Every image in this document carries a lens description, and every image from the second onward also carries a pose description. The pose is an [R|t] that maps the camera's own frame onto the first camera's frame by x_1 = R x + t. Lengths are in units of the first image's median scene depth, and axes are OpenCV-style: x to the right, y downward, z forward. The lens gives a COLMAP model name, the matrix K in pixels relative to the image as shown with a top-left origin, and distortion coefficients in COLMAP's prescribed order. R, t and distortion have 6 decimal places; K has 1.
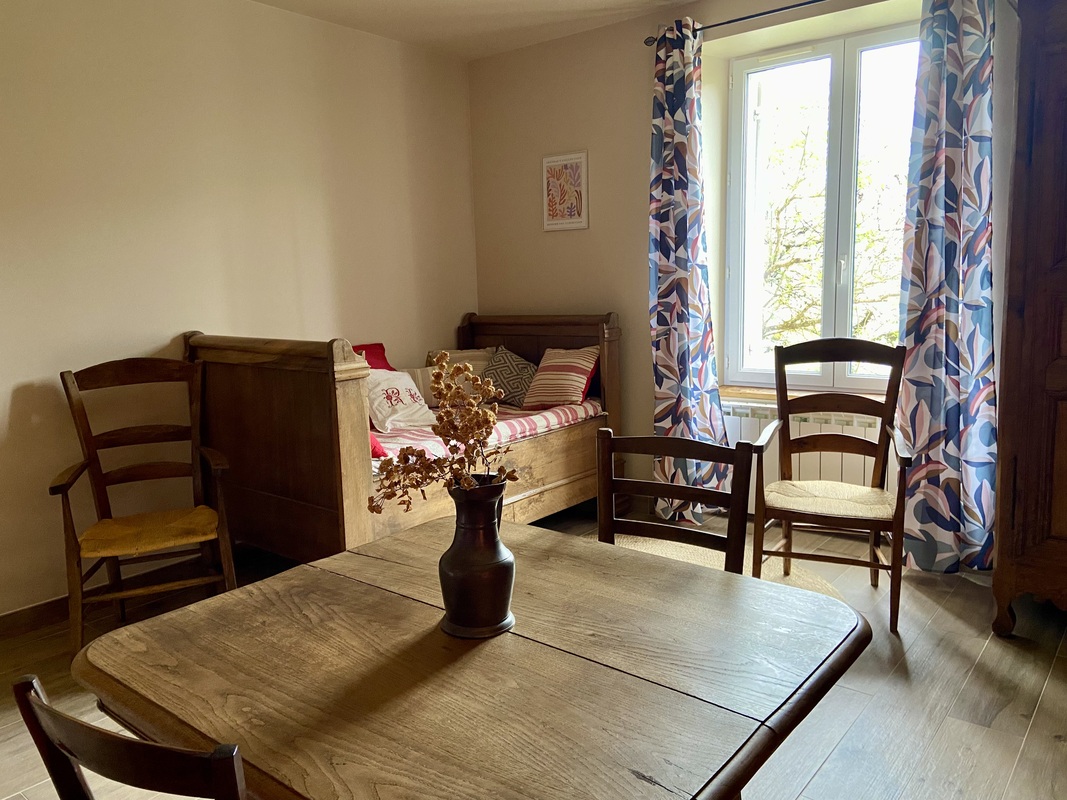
lens RADIAL K [[794.2, 0, 531.4], [0, 794.2, 396.6], [0, 0, 1]] dist [0.100933, -0.120358]
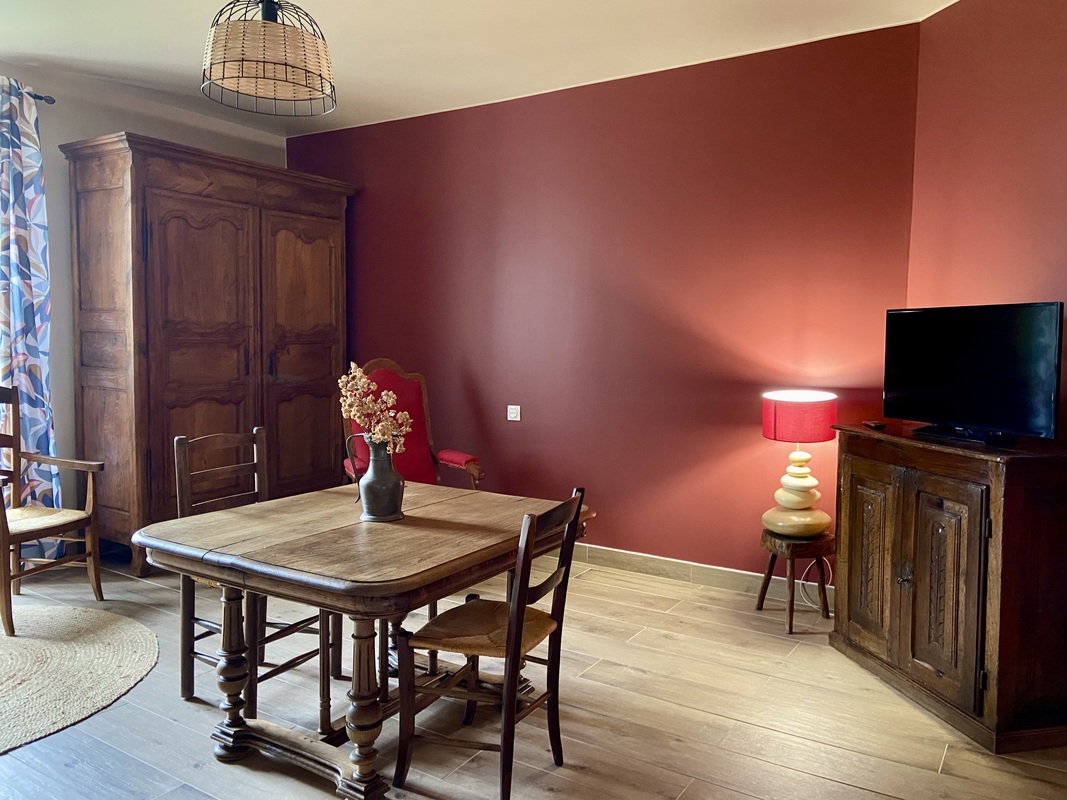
lens RADIAL K [[794.2, 0, 531.1], [0, 794.2, 399.7], [0, 0, 1]] dist [0.100933, -0.120358]
pose [[-0.127935, -0.045832, 0.990723, -0.825697], [0.139475, 0.988173, 0.063725, -0.012500], [-0.981926, 0.146334, -0.120030, 0.396490]]
